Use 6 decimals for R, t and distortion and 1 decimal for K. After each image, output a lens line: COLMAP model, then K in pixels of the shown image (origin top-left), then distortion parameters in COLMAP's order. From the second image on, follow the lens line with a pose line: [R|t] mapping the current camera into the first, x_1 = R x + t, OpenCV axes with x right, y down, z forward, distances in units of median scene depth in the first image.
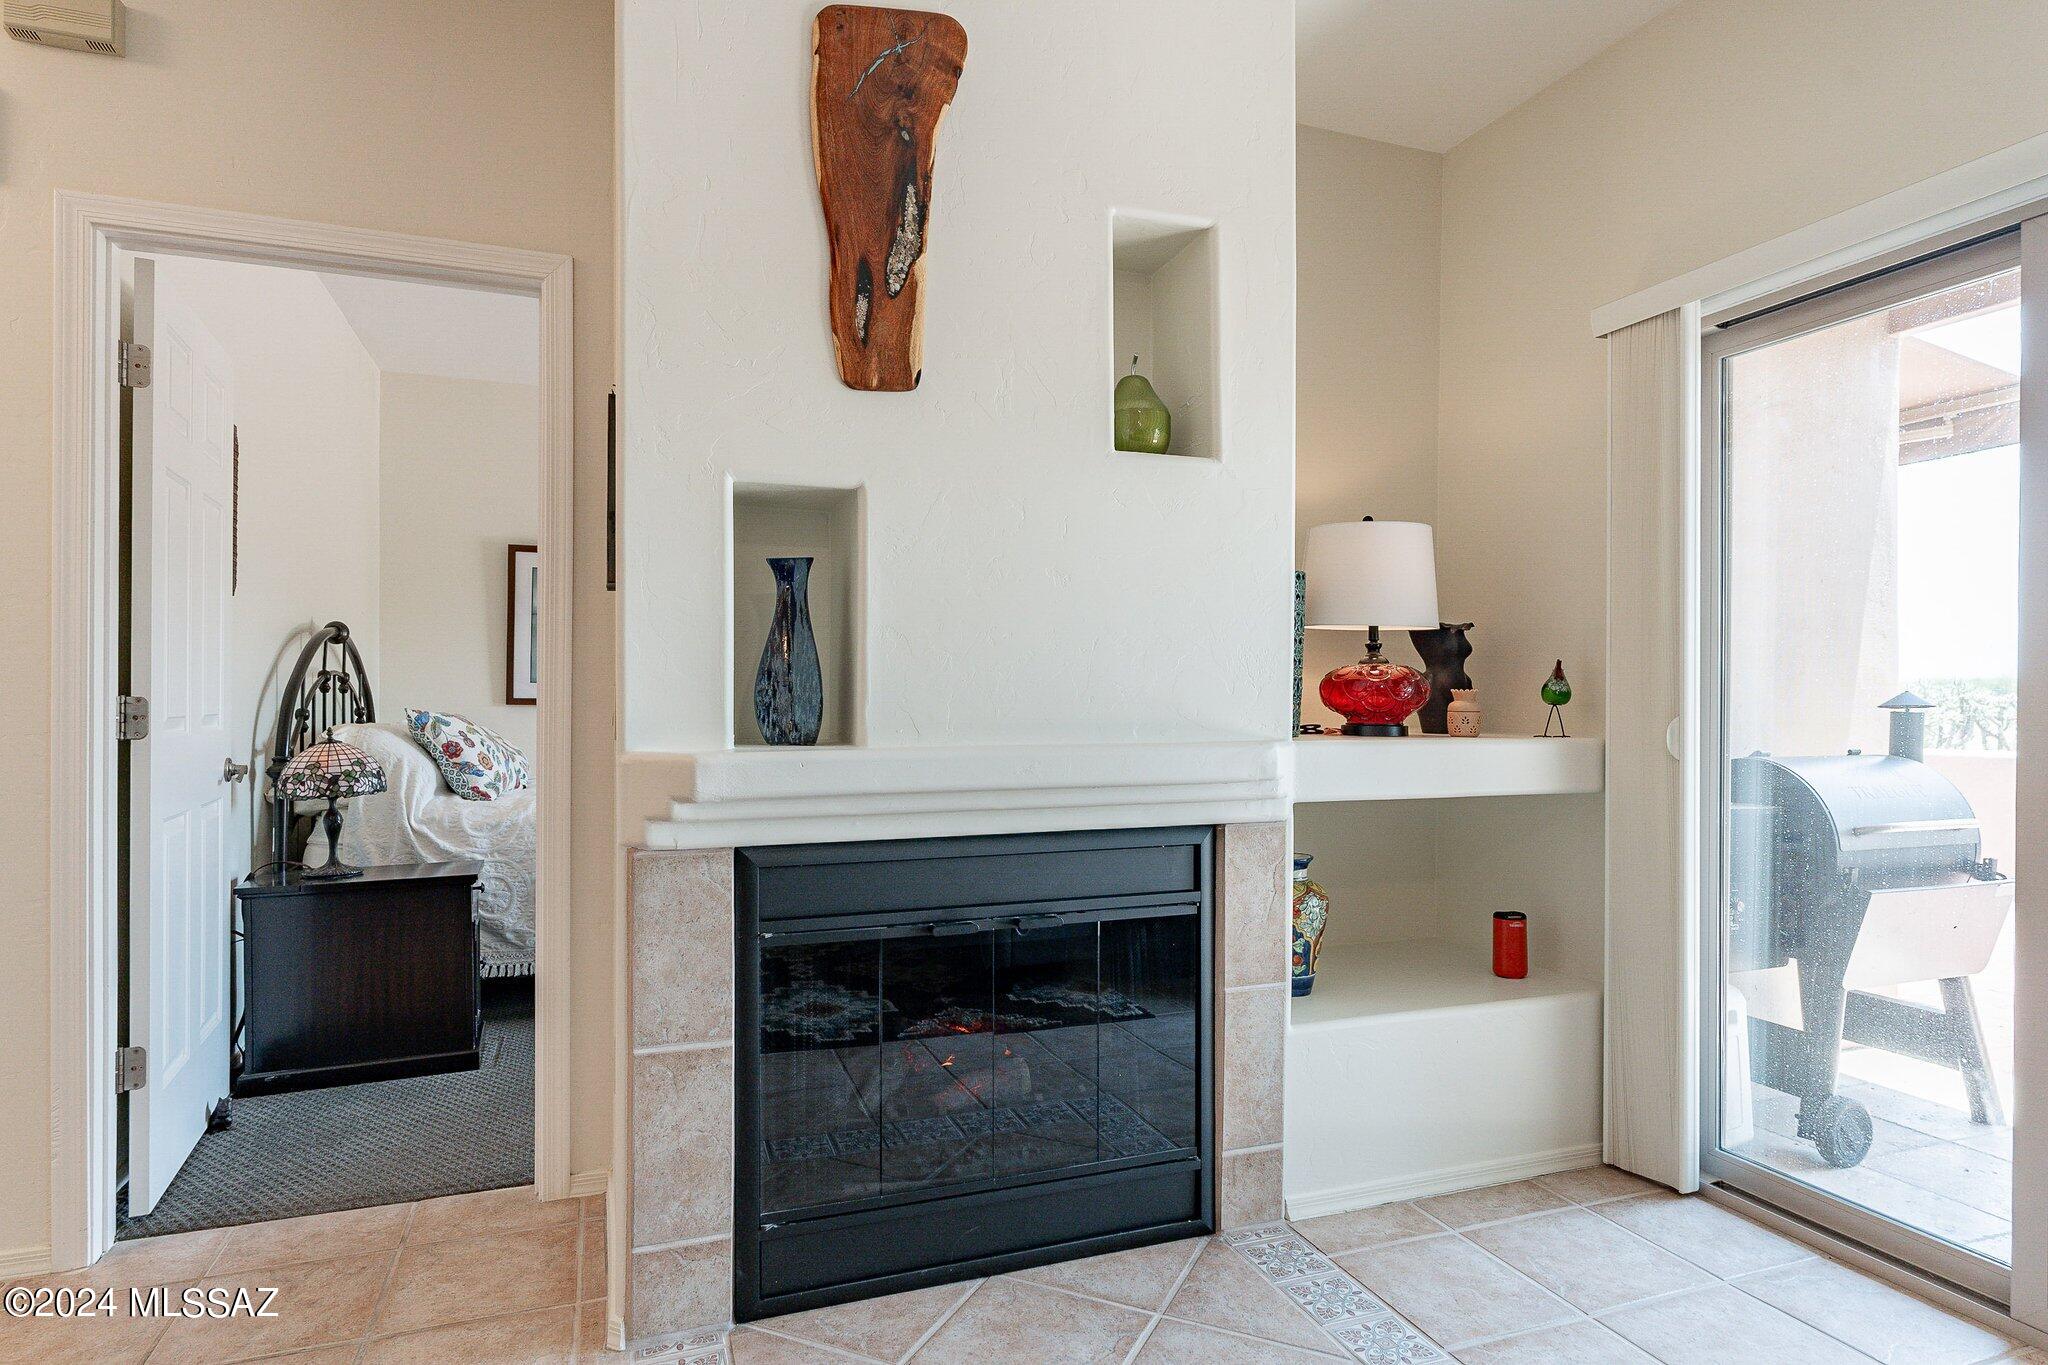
lens RADIAL K [[1123.4, 0, 1025.3], [0, 1123.4, 696.0], [0, 0, 1]] dist [-0.005949, -0.000634]
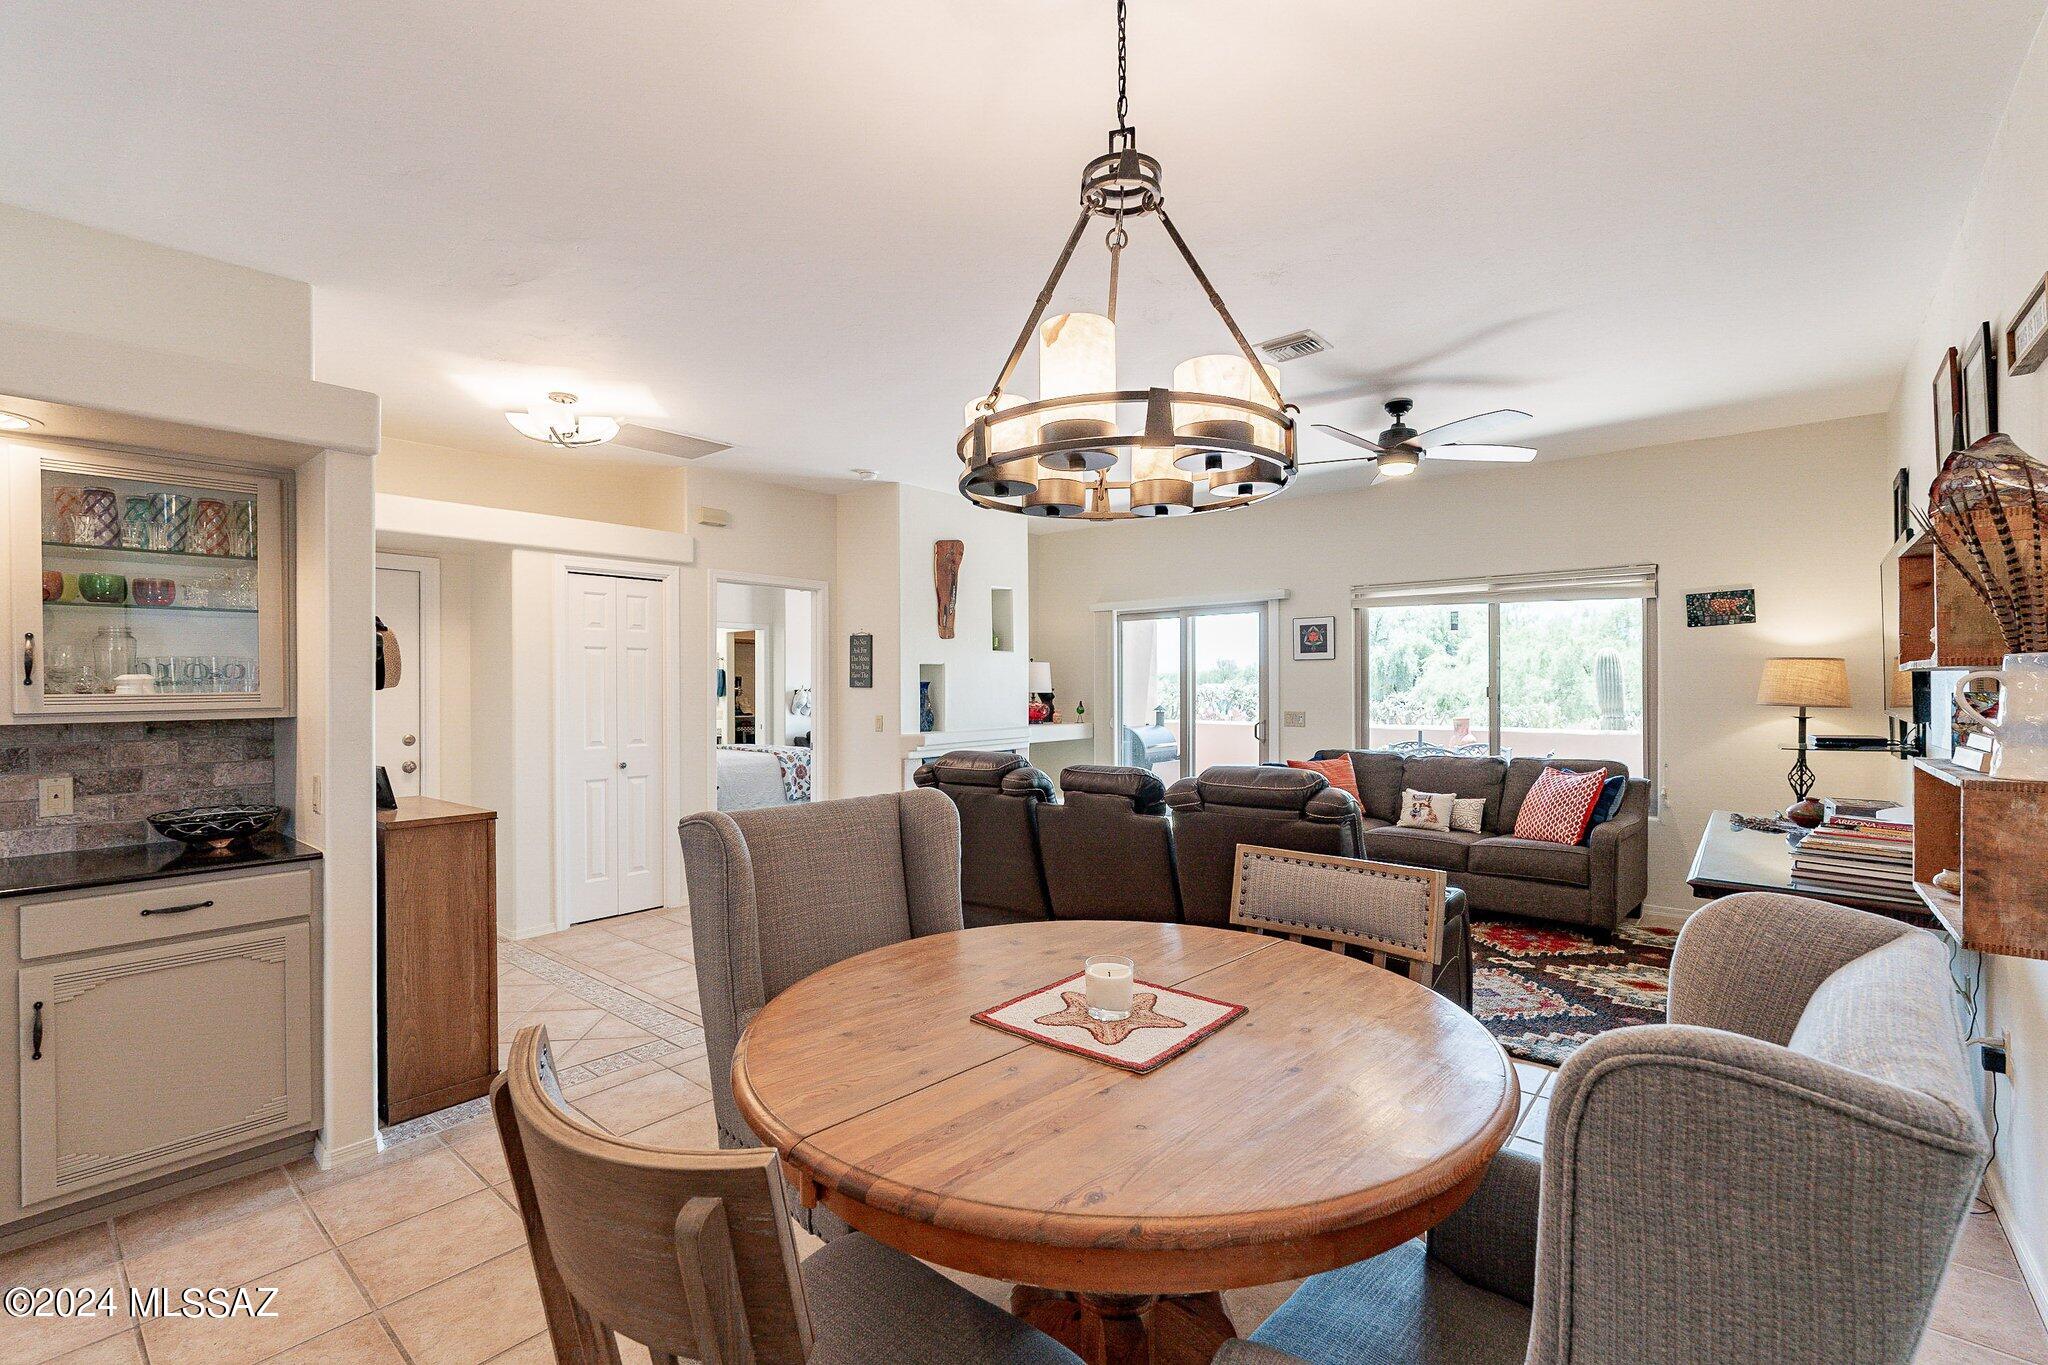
lens RADIAL K [[888.8, 0, 1034.3], [0, 888.8, 683.0], [0, 0, 1]] dist [-0.003612, -0.000022]
pose [[0.861957, -0.009737, 0.506887, -1.169055], [0.015075, 0.999866, -0.006427, -0.080758], [-0.506757, 0.013181, 0.861988, -1.459035]]
